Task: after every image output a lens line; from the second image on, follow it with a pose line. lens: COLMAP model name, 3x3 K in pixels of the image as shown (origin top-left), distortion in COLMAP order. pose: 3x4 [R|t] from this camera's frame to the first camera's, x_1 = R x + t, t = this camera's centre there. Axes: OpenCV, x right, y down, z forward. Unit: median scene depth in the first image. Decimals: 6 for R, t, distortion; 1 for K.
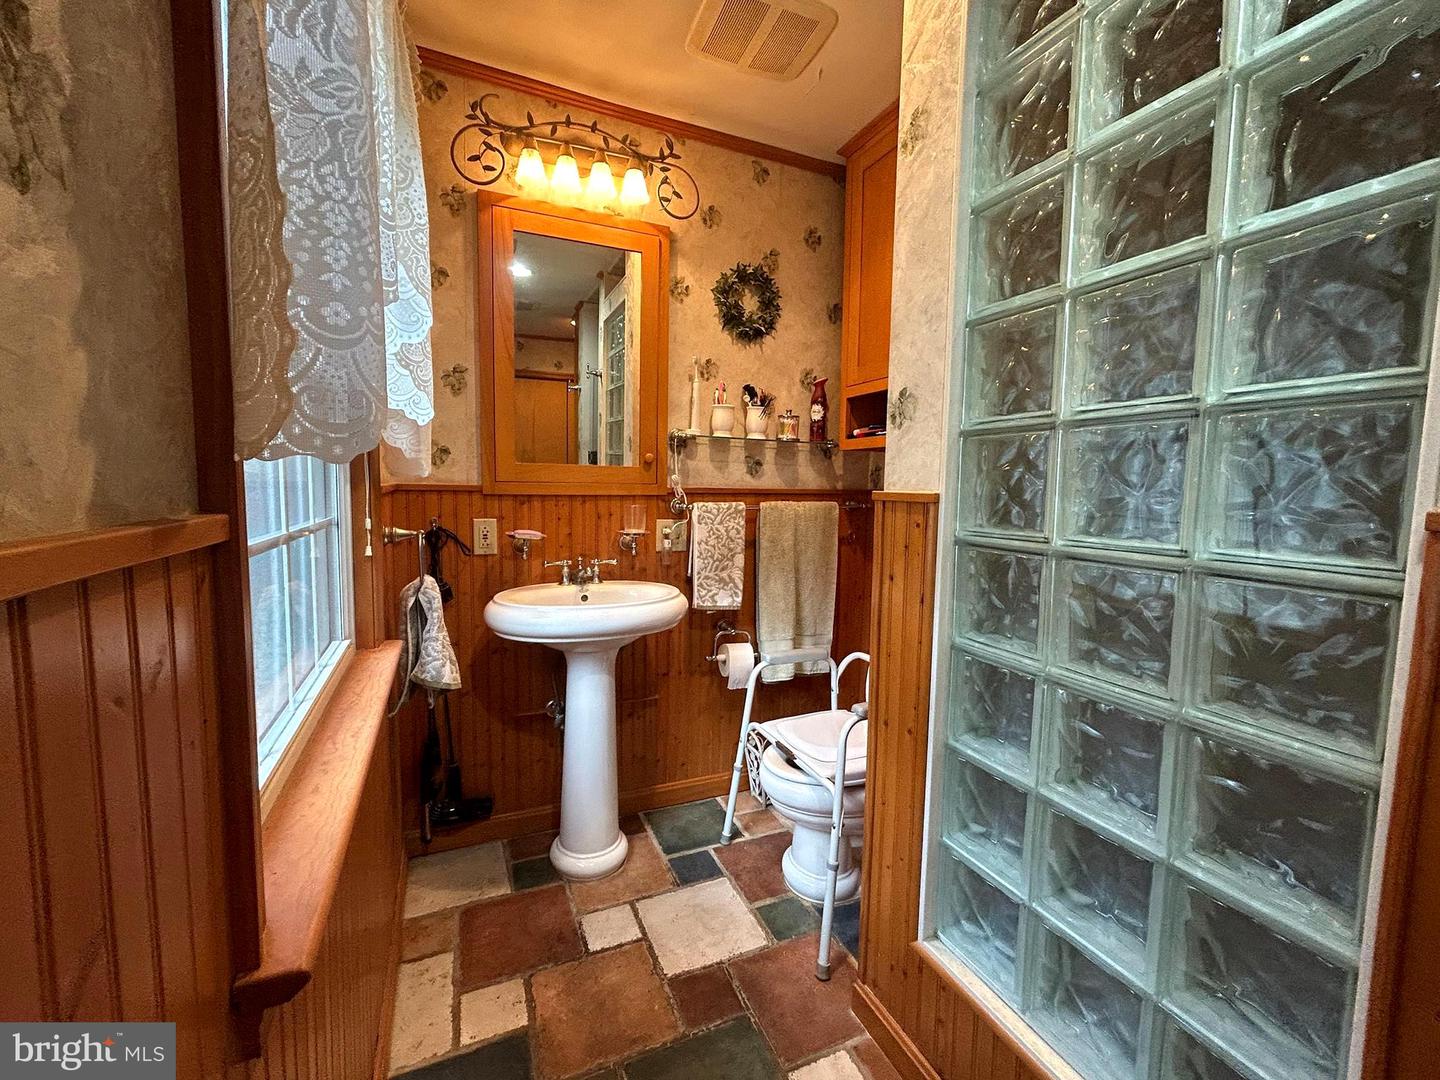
lens RADIAL K [[581.1, 0, 719.1], [0, 581.1, 531.6], [0, 0, 1]] dist [-0.000057, 0.000240]
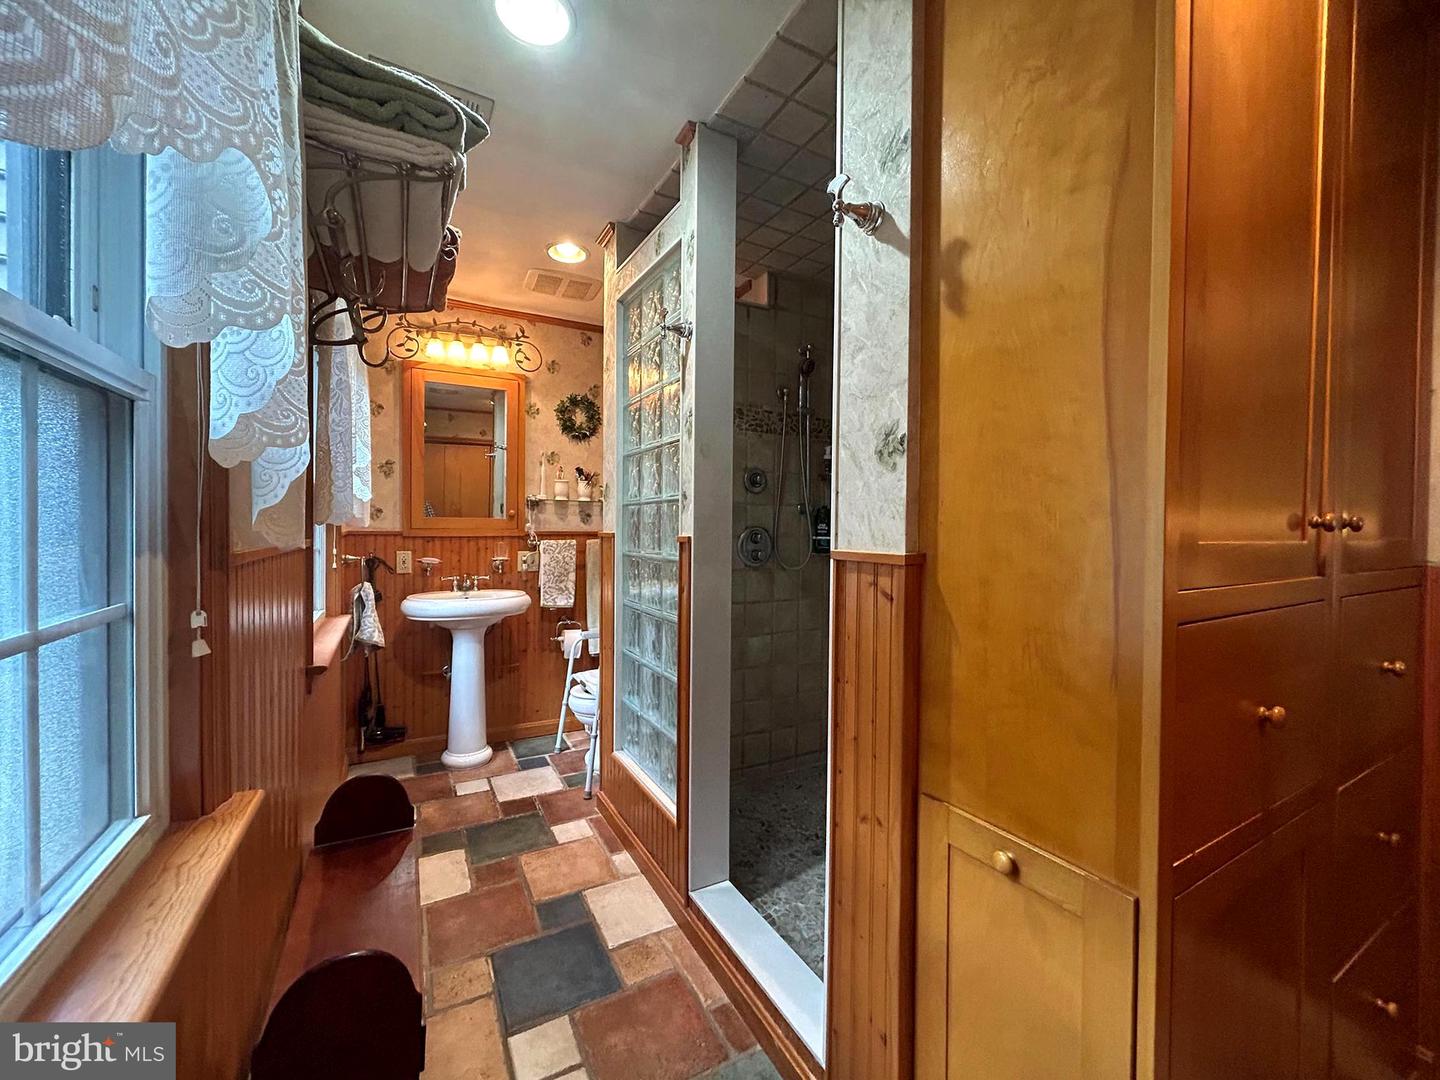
lens RADIAL K [[581.1, 0, 726.4], [0, 581.1, 534.0], [0, 0, 1]] dist [-0.000057, 0.000240]
pose [[0.996378, -0.009478, 0.084510, 0.357793], [0.015264, 0.997563, -0.068087, 0.053435], [-0.083659, 0.069130, 0.994094, -0.695620]]
